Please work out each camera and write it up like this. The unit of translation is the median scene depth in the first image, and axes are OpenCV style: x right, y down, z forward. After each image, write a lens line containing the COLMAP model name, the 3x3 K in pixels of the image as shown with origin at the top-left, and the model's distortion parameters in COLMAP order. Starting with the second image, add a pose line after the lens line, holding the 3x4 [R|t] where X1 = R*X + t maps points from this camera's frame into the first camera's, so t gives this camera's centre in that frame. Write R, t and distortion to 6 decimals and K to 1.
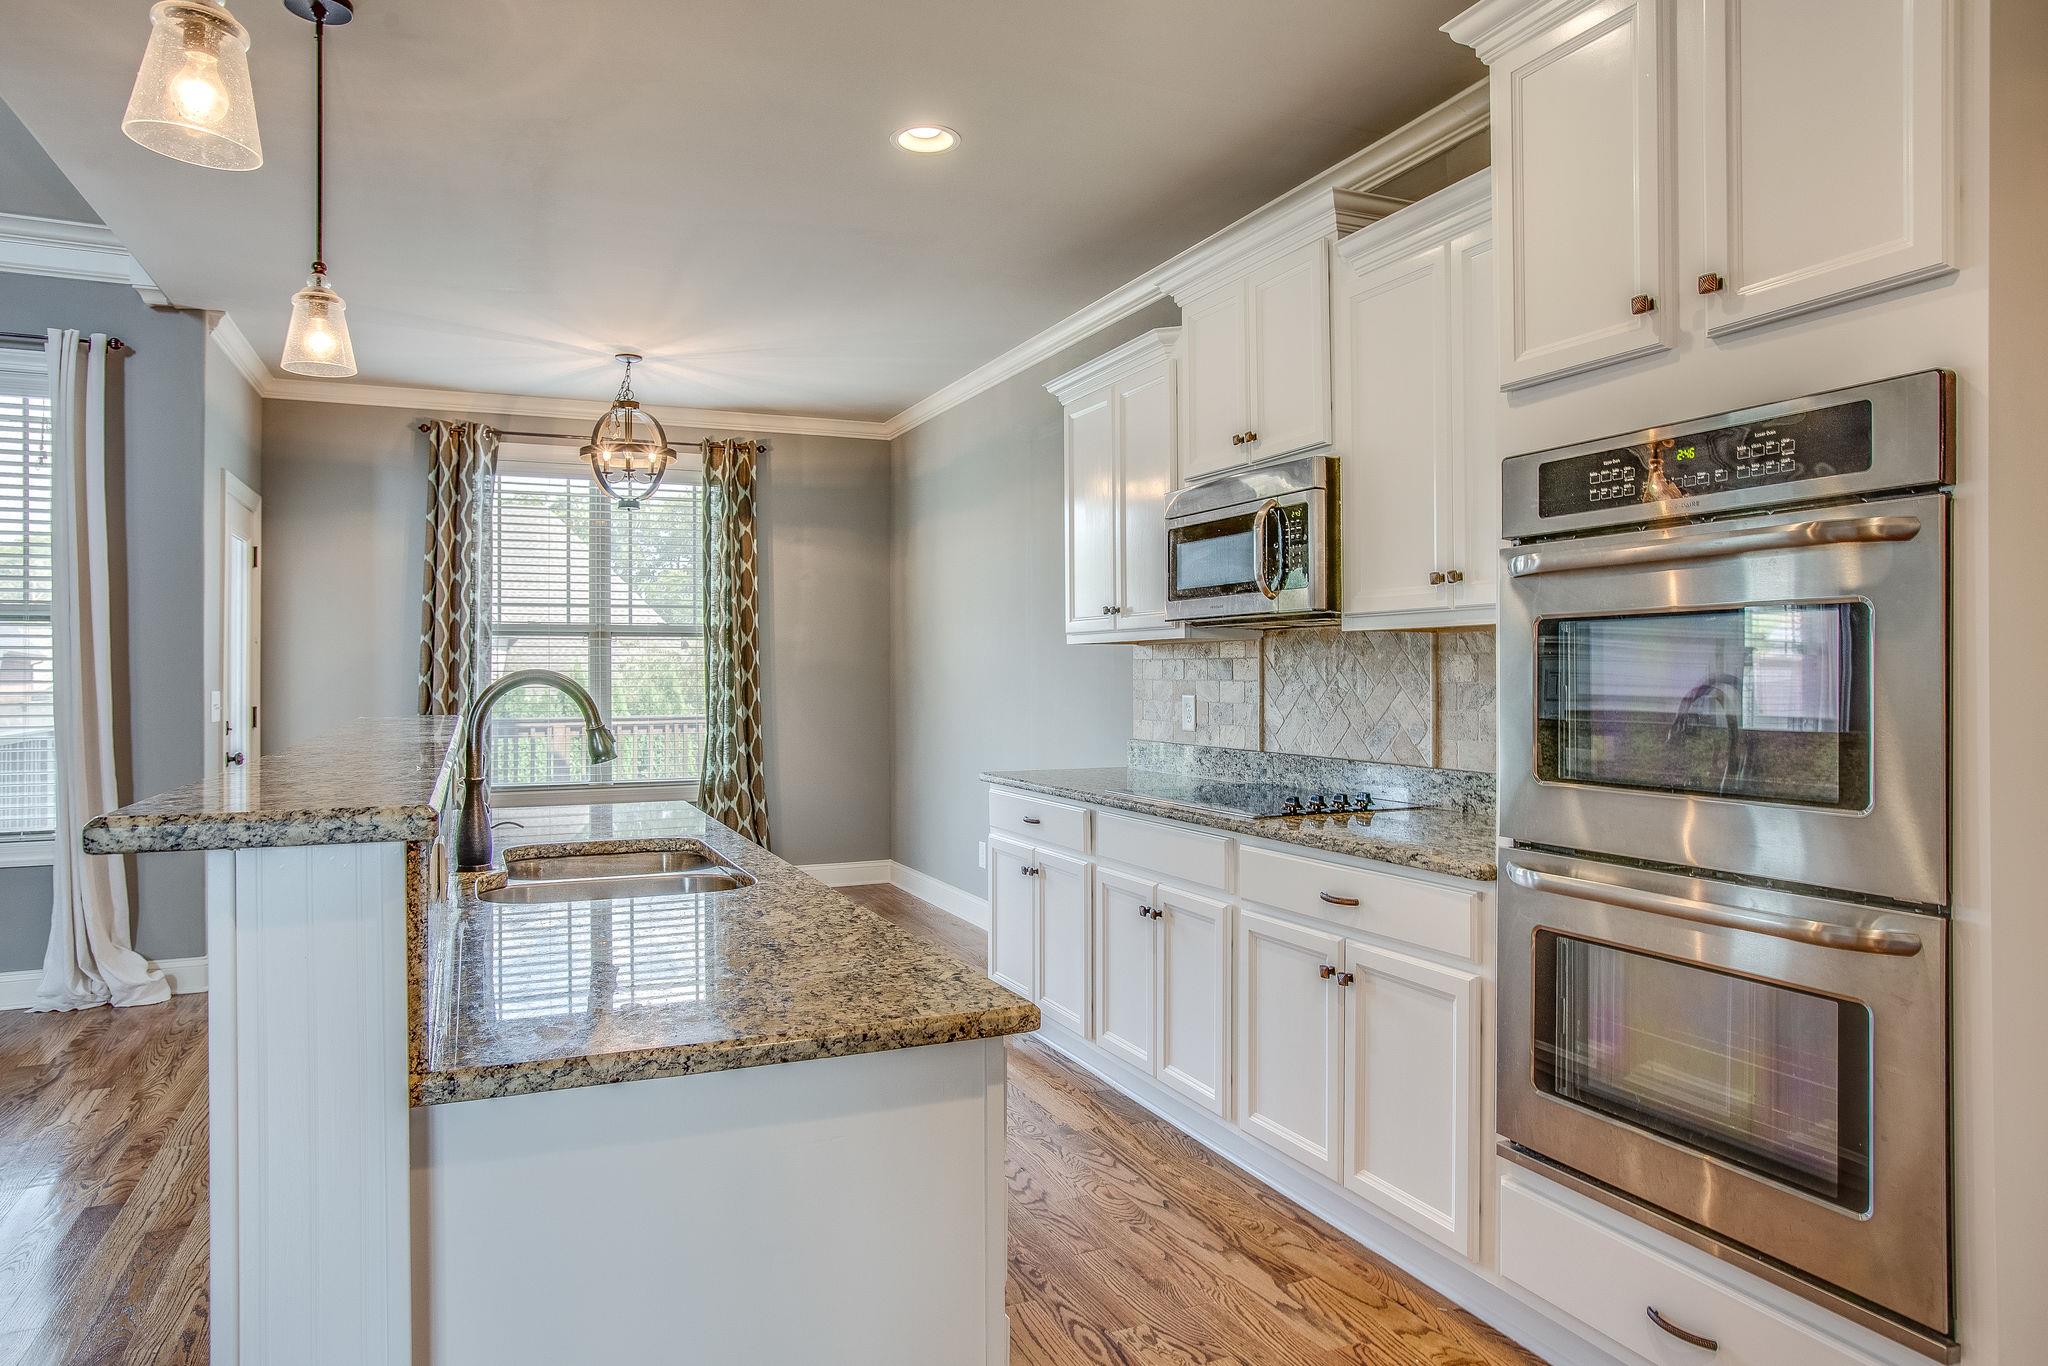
lens RADIAL K [[1263.2, 0, 1021.9], [0, 1263.2, 666.2], [0, 0, 1]] dist [-0.008249, 0.004195]
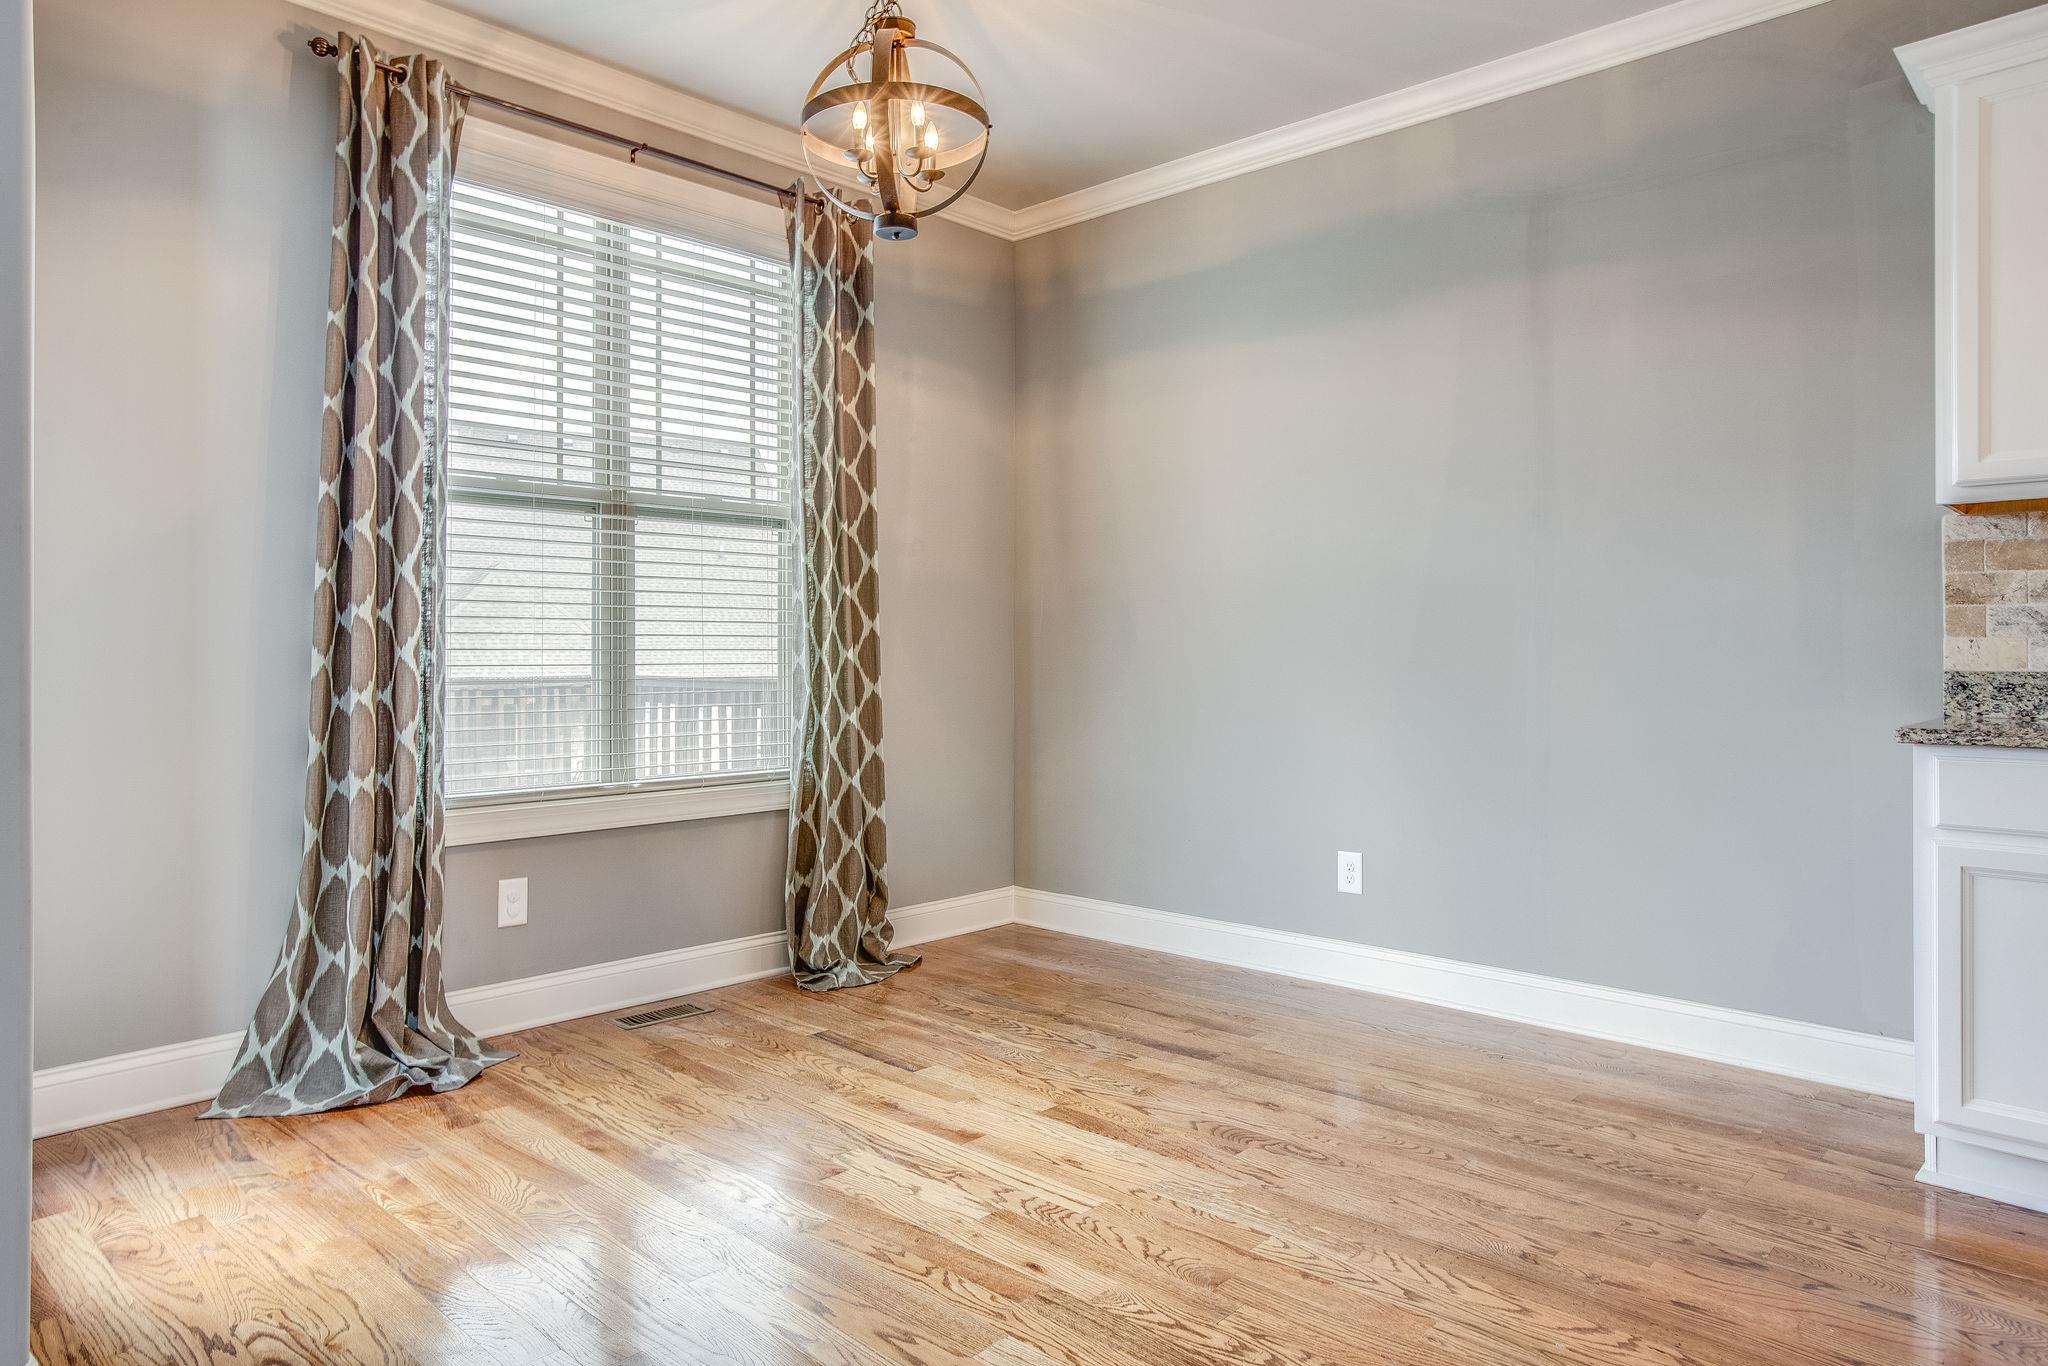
lens RADIAL K [[1336.0, 0, 1015.6], [0, 1336.0, 607.8], [0, 0, 1]] dist [0.021999, 0.001974]
pose [[0.922447, 0.021322, 0.385534, -0.710999], [-0.007704, 0.999292, -0.036833, 0.067547], [-0.386047, 0.031007, 0.921958, 0.725296]]
